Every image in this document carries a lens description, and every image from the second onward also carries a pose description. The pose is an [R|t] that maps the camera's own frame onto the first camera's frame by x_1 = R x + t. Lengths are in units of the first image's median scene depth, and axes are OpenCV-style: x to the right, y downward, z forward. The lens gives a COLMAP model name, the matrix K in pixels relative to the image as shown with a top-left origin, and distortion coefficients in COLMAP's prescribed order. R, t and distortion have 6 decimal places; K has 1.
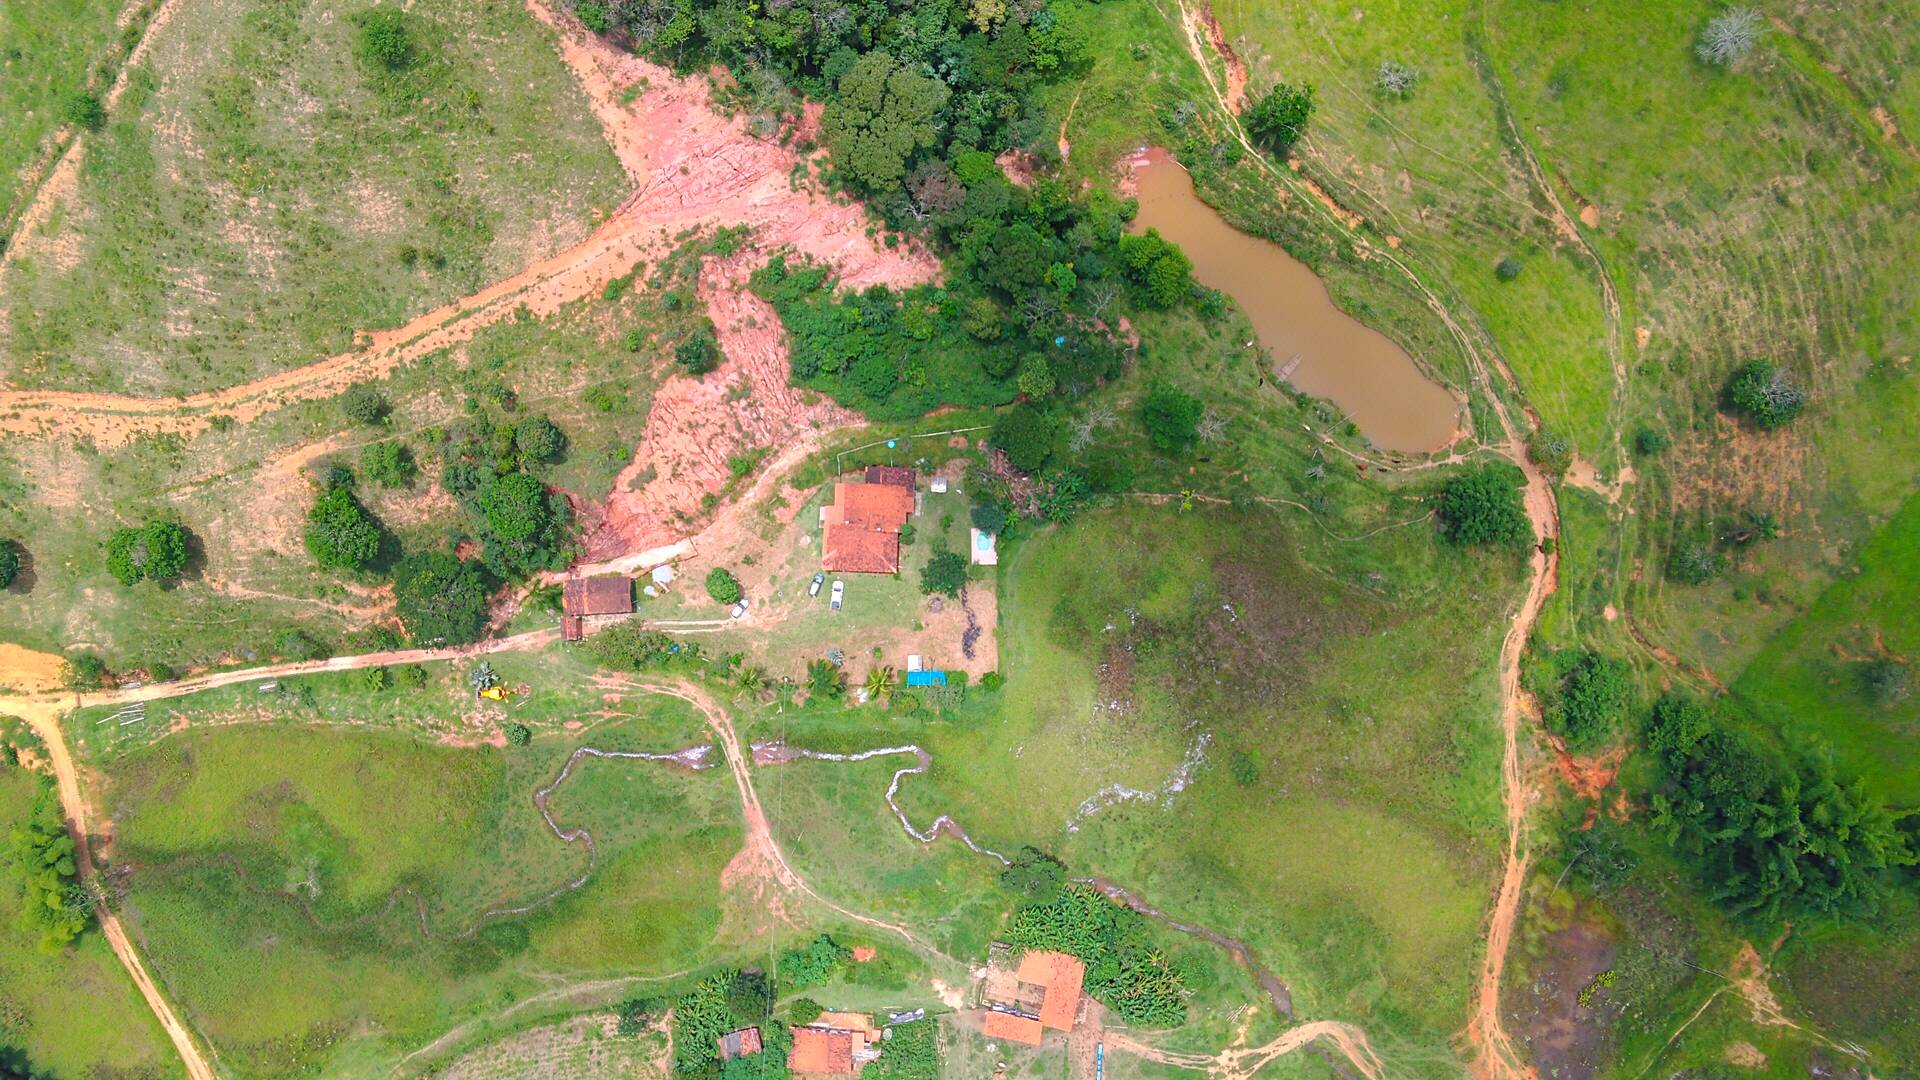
lens RADIAL K [[1548.5, 0, 960.0], [0, 1548.5, 540.0], [0, 0, 1]] dist [0.035576, -0.091842]
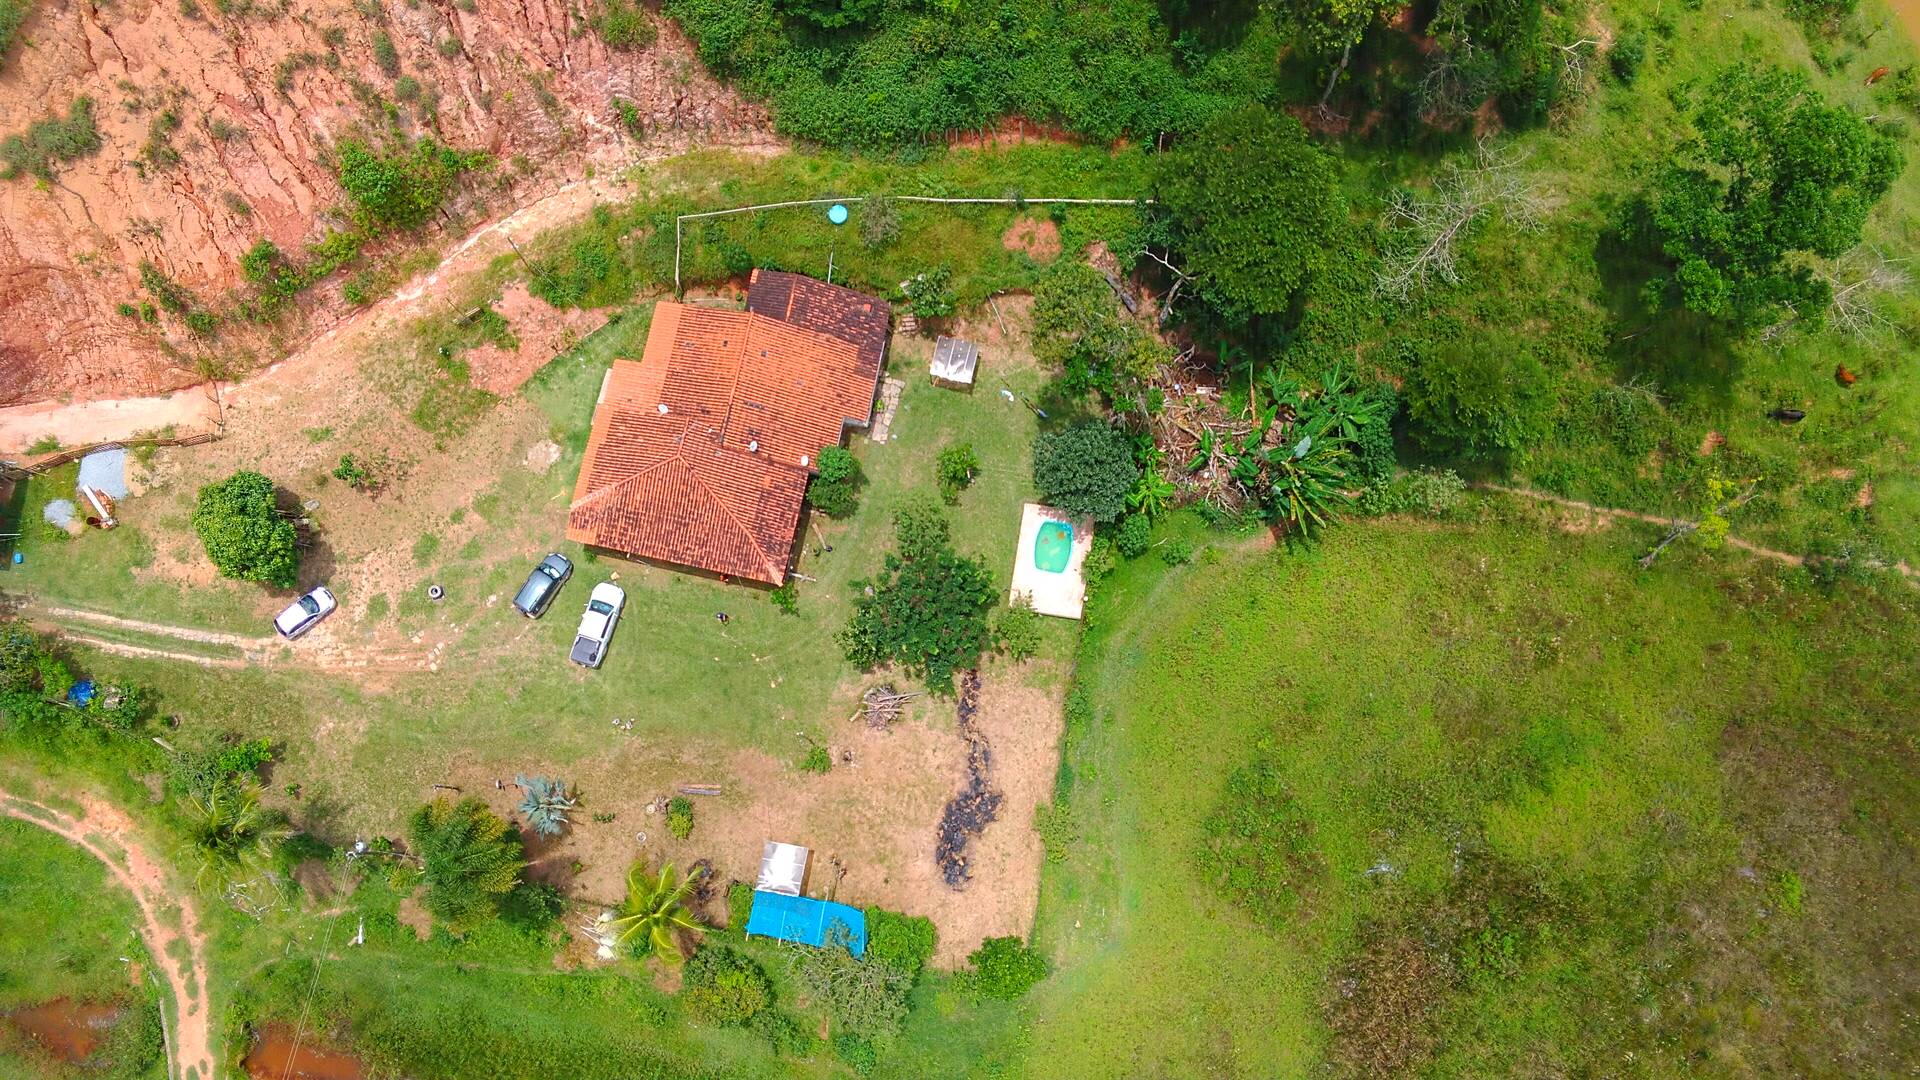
lens RADIAL K [[1646.3, 0, 958.0], [0, 1646.3, 544.1], [0, 0, 1]] dist [0.066698, -0.122372]
pose [[0.983882, 0.175766, -0.032911, 0.006373], [-0.178401, 0.977408, -0.113343, 0.046108], [0.012246, 0.117388, 0.993011, 0.652750]]
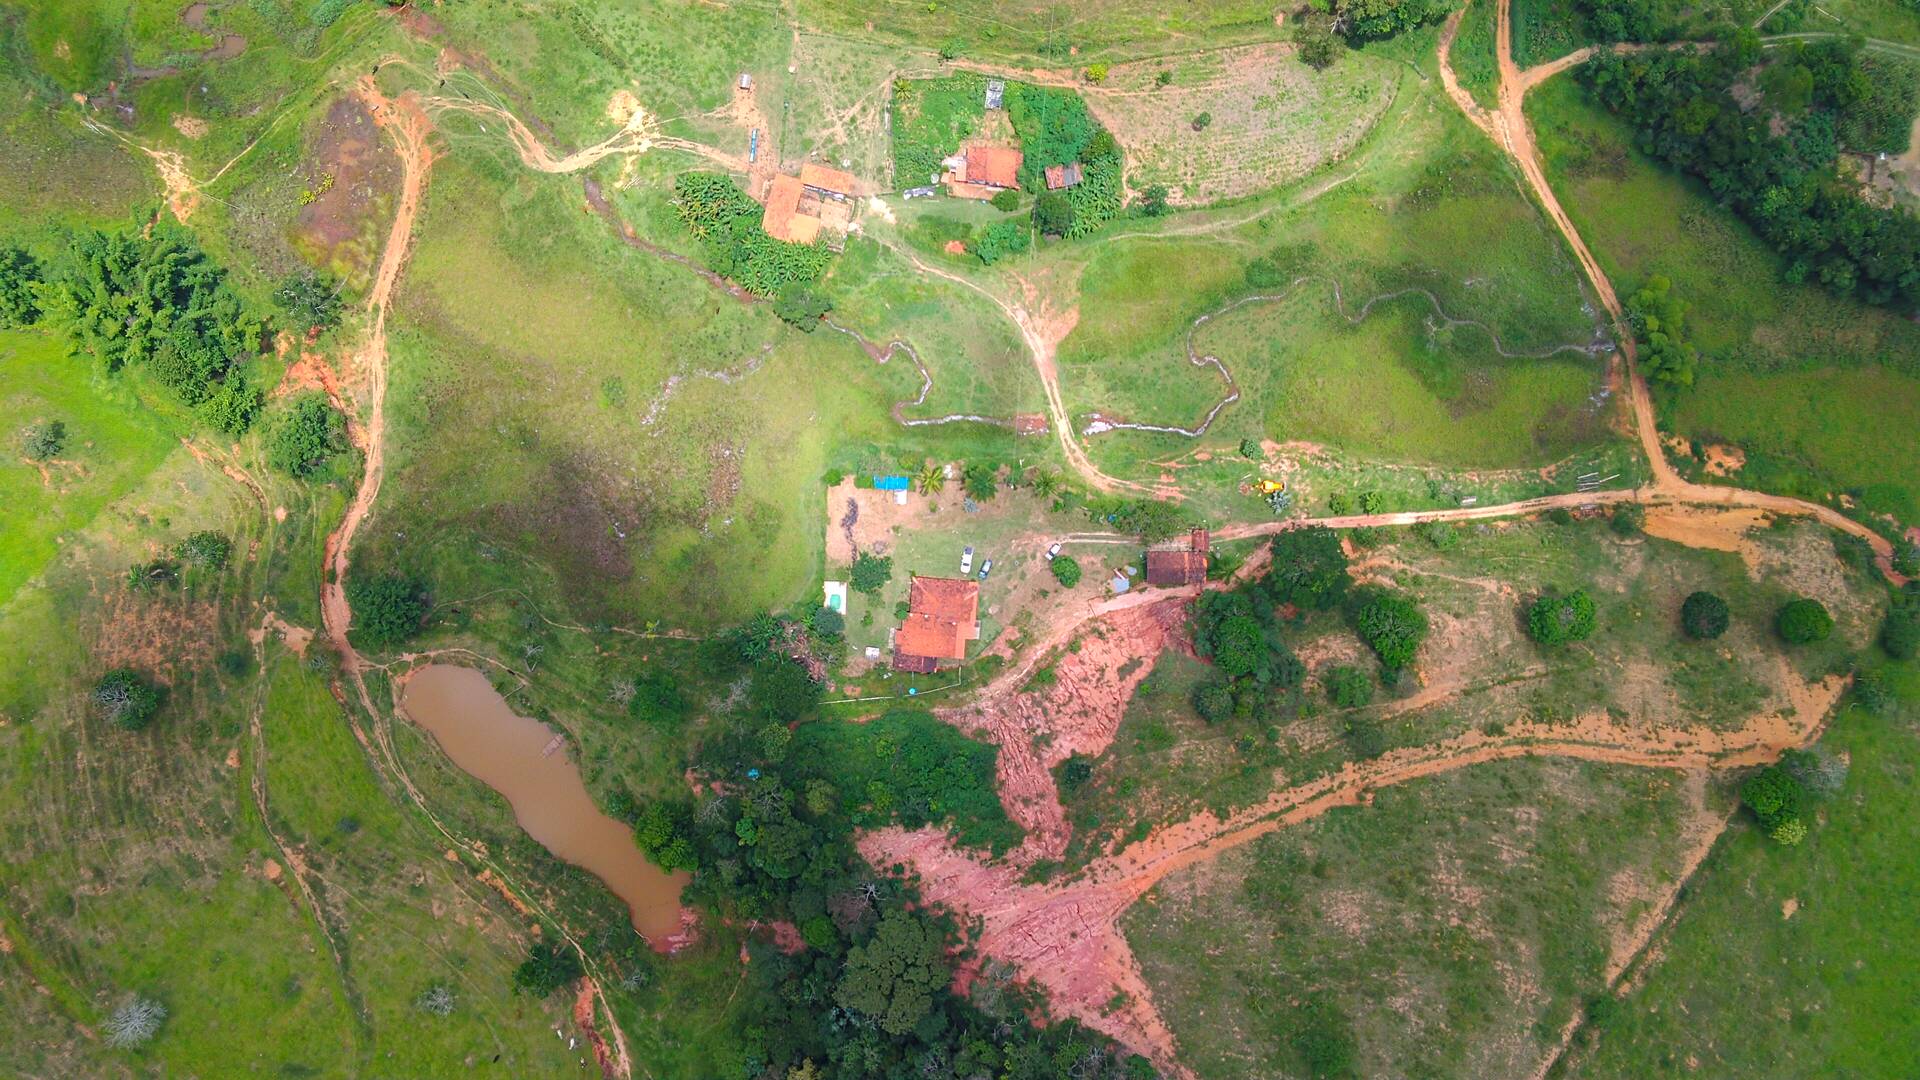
lens RADIAL K [[1548.5, 0, 960.0], [0, 1548.5, 540.0], [0, 0, 1]] dist [0.035576, -0.091842]
pose [[-0.999078, -0.041864, -0.009530, -0.064212], [0.041016, -0.996234, 0.076385, -0.036892], [-0.012692, 0.075924, 0.997033, -0.129525]]
